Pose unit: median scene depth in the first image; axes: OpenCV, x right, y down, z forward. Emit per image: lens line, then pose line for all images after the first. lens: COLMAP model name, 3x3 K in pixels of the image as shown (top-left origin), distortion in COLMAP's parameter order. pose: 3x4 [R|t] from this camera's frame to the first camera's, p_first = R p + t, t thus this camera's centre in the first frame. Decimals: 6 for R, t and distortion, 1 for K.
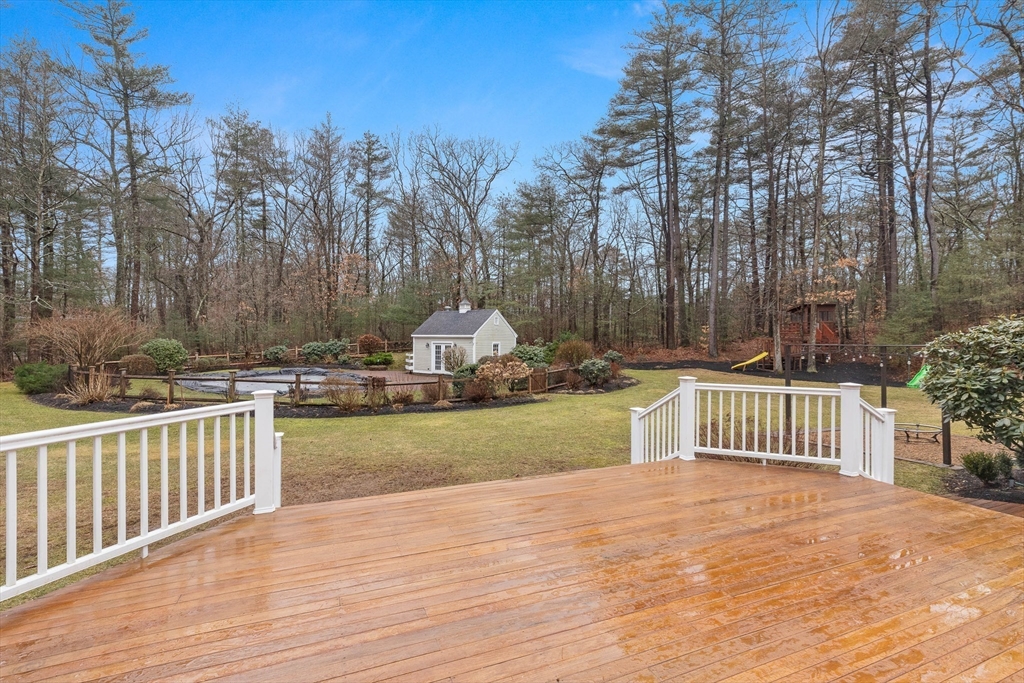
lens RADIAL K [[472.3, 0, 512.0], [0, 472.3, 341.5], [0, 0, 1]] dist [-0.000038, -0.000010]
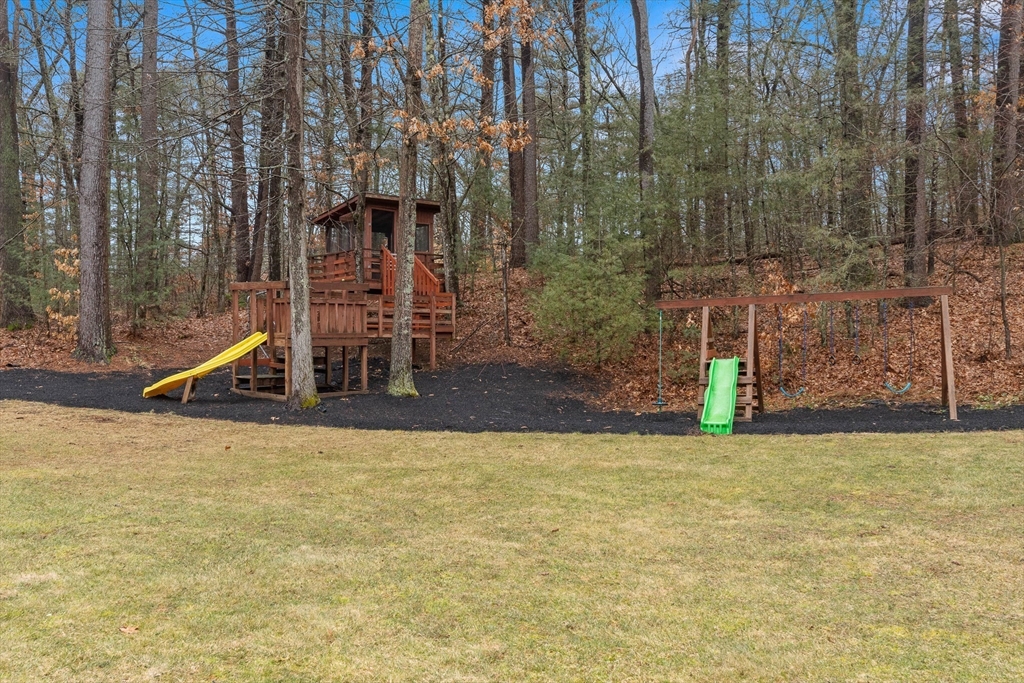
lens RADIAL K [[918.1, 0, 512.0], [0, 918.1, 341.5], [0, 0, 1]] dist [-0.003375, -0.002025]
pose [[0.727285, -0.001934, 0.686332, 0.267339], [0.005776, 0.999978, -0.003303, 0.030923], [-0.686311, 0.006367, 0.727280, 0.492446]]
